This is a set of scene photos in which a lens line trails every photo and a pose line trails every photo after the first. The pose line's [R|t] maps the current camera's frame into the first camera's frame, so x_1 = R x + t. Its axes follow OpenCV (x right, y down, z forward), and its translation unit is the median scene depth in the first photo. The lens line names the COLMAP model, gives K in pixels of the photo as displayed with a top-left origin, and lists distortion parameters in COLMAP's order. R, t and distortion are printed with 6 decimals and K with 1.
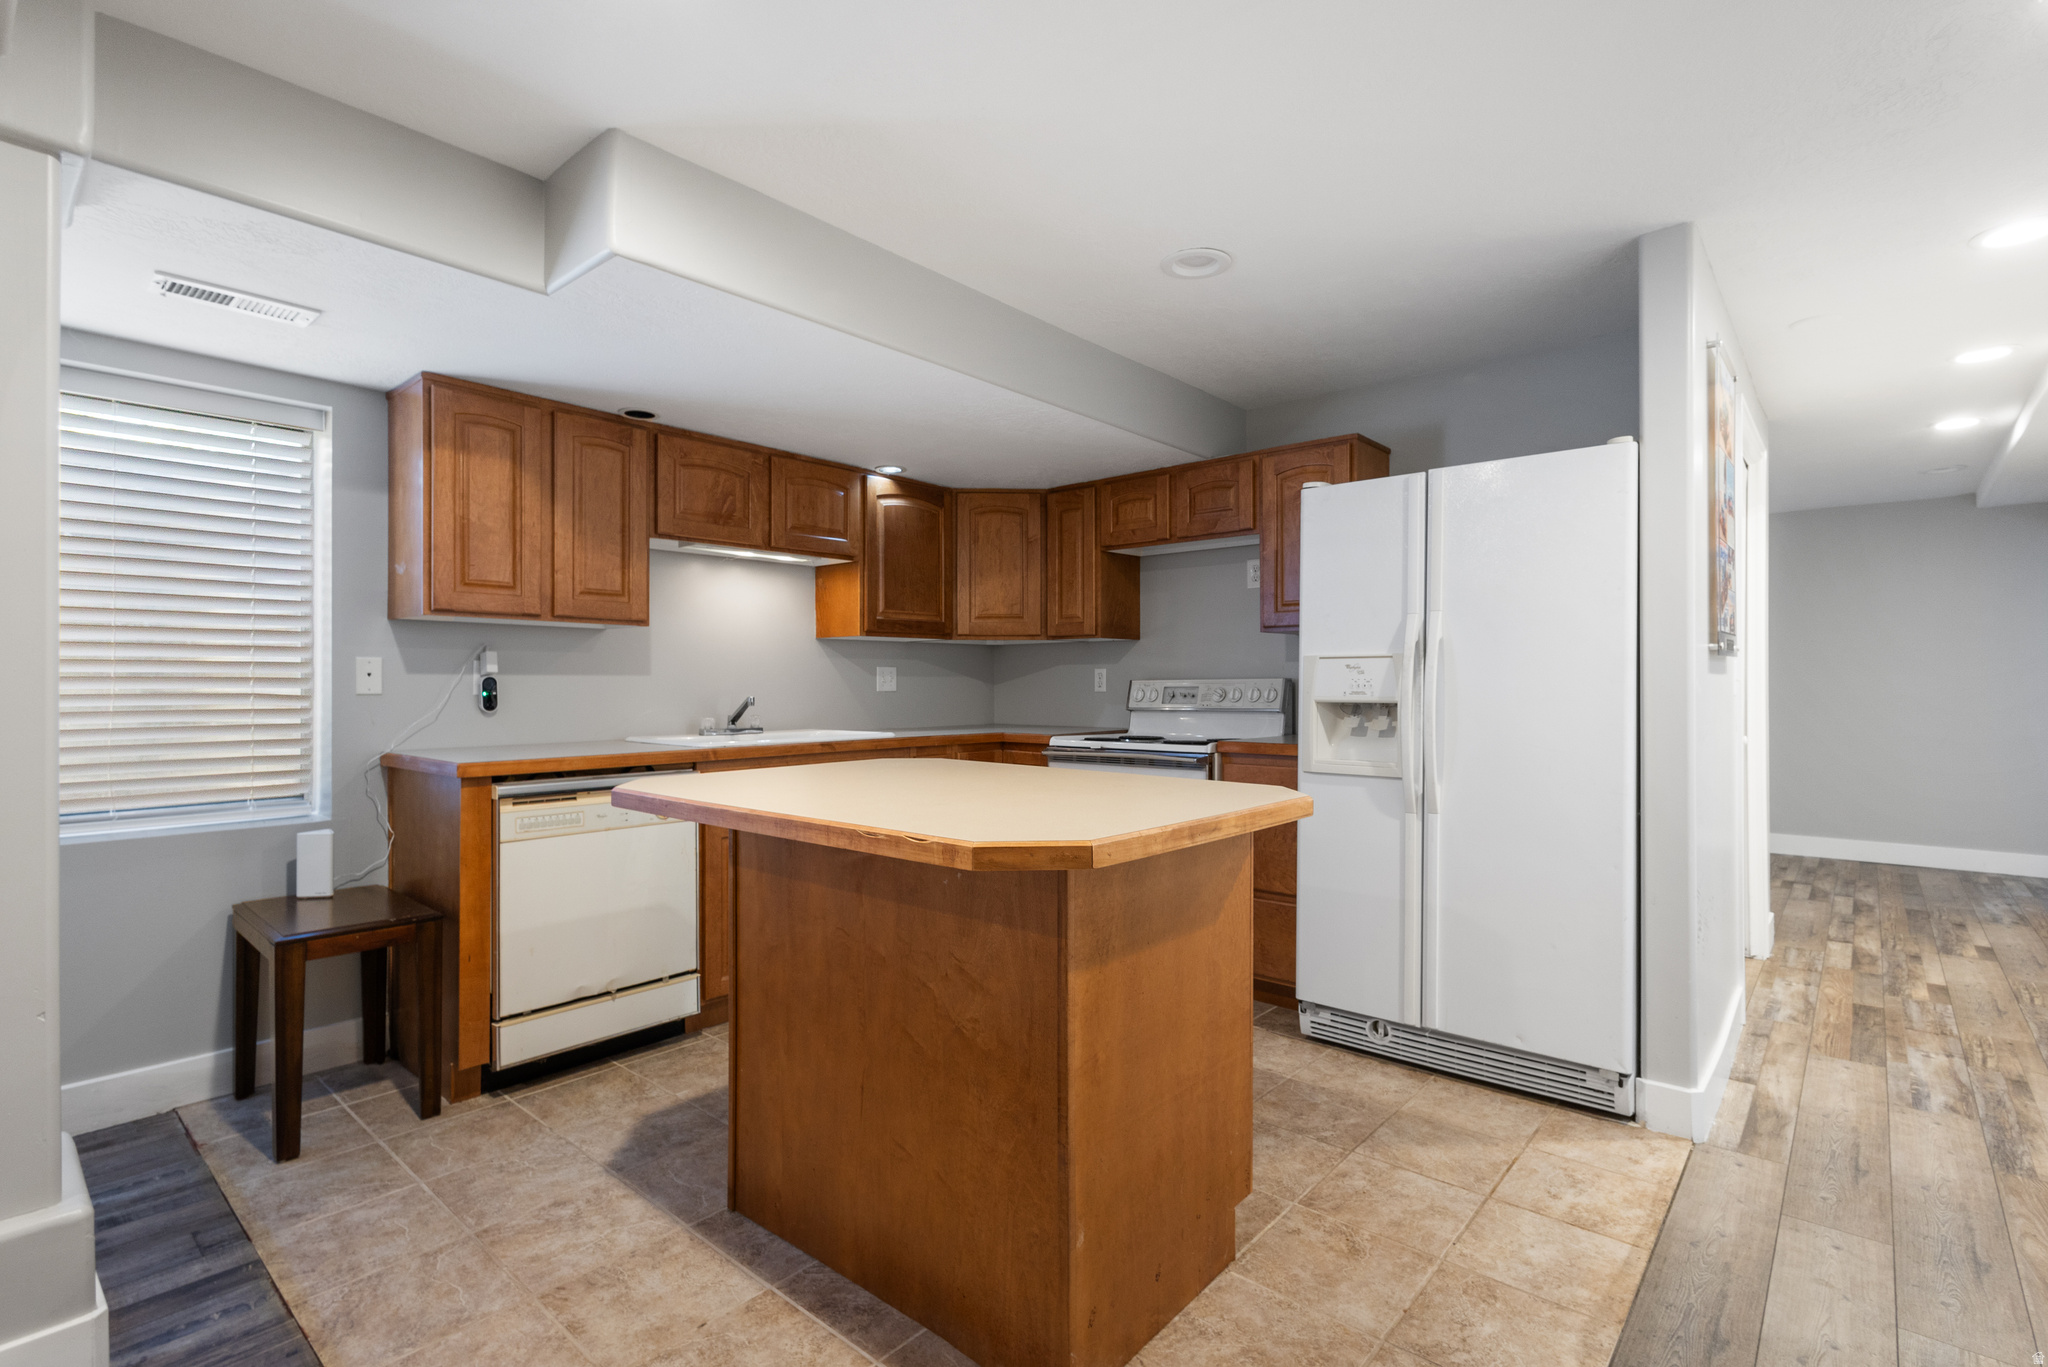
lens RADIAL K [[948.8, 0, 1036.1], [0, 948.8, 680.1], [0, 0, 1]] dist [0.001137, -0.000592]
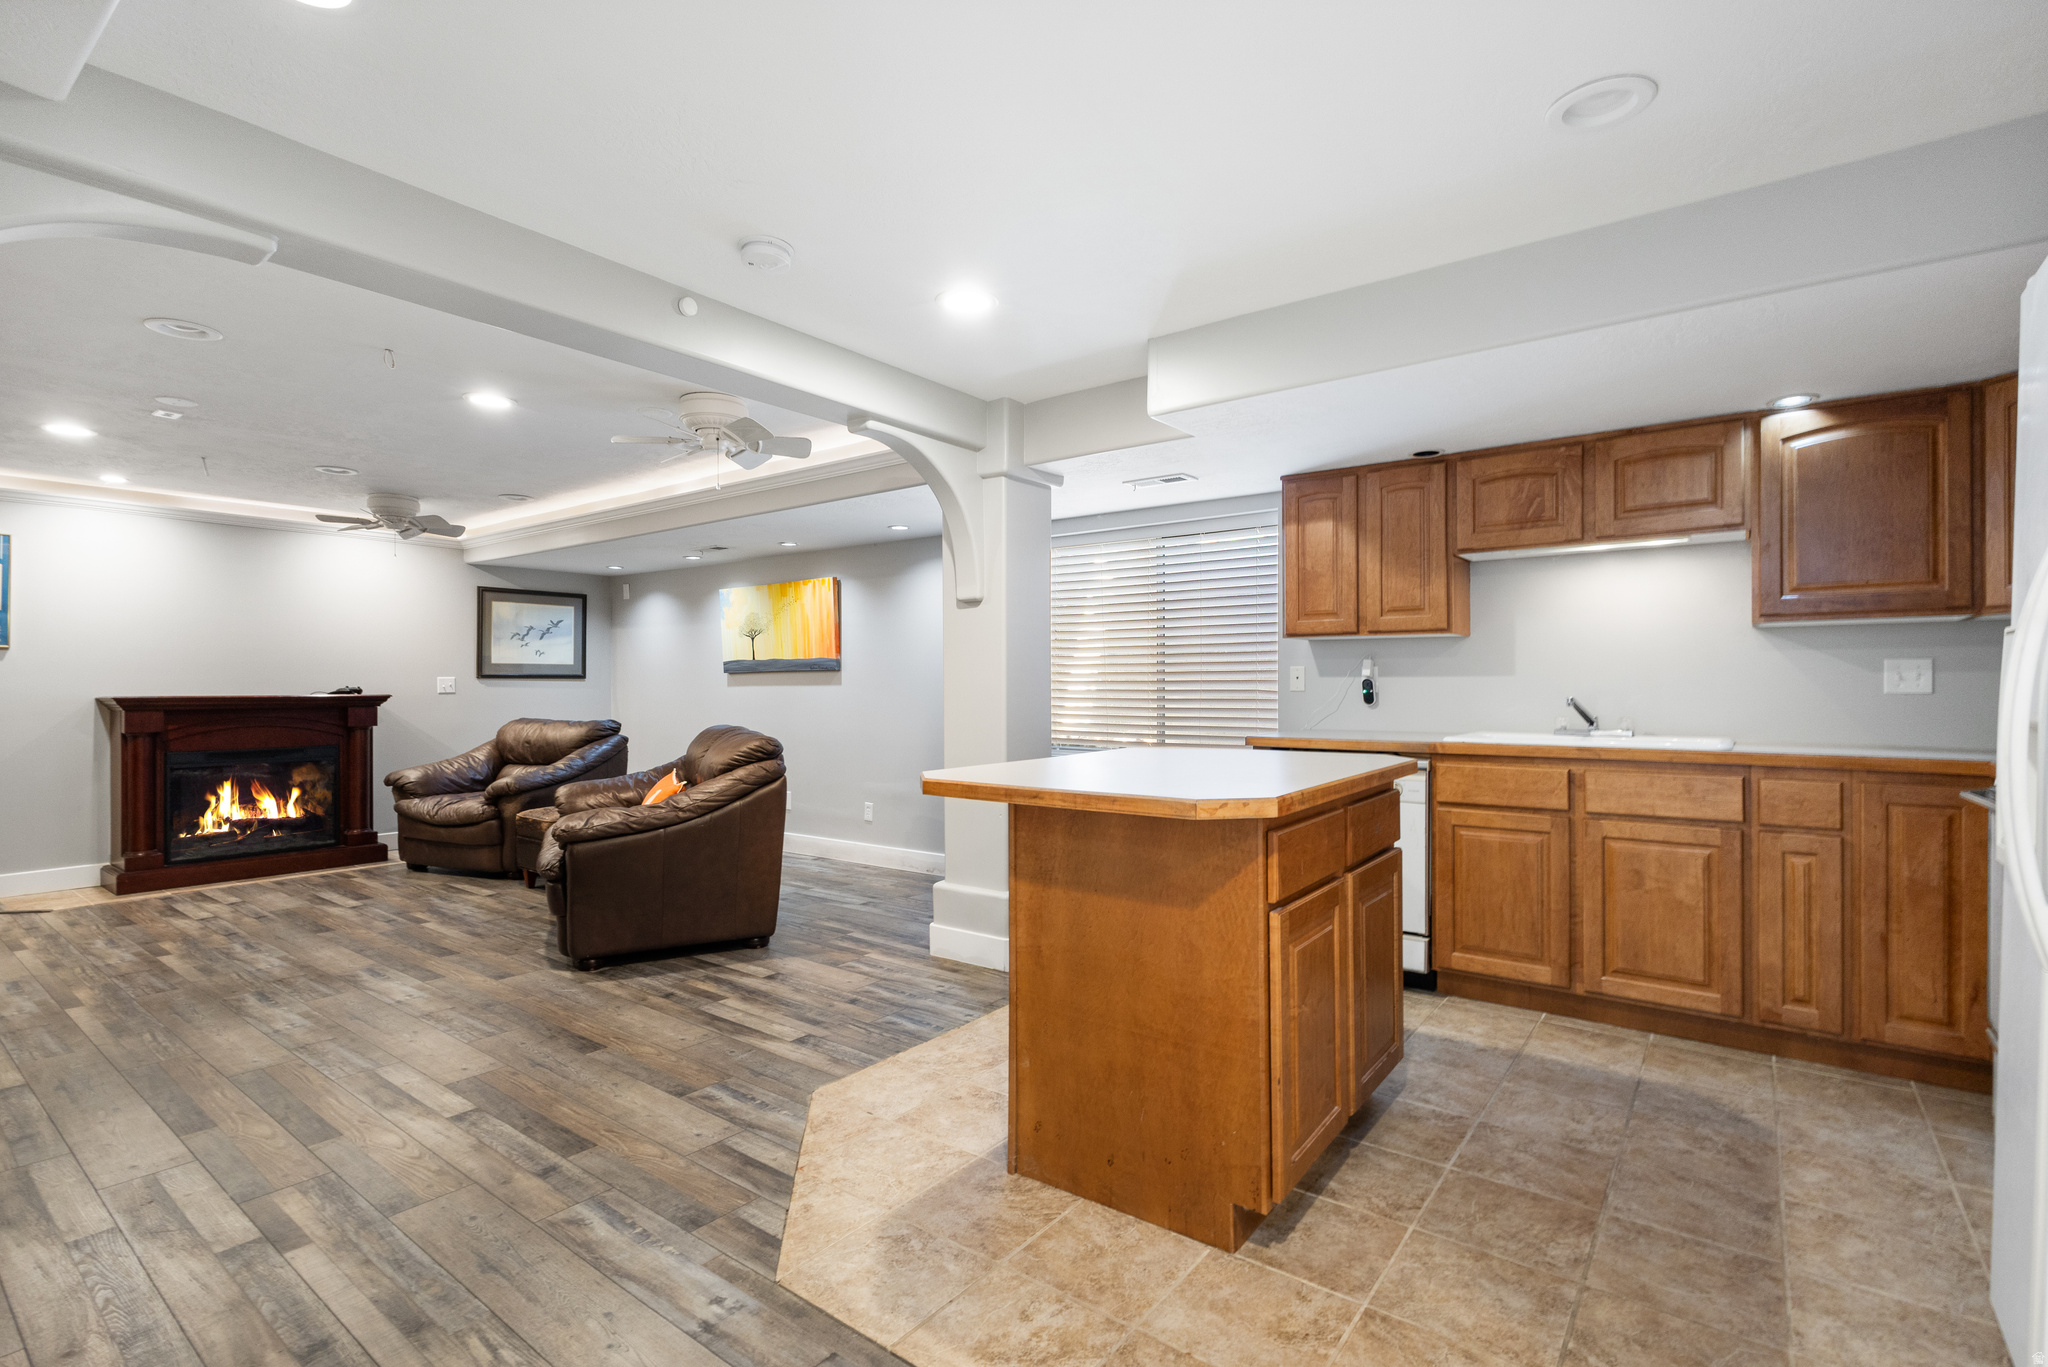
lens RADIAL K [[948.8, 0, 1023.3], [0, 948.8, 688.1], [0, 0, 1]] dist [0.001137, -0.000592]
pose [[0.067789, 0.006342, -0.997680, 0.721759], [0.007687, 0.999947, 0.006878, -0.003099], [0.997670, -0.008135, 0.067737, 0.426670]]
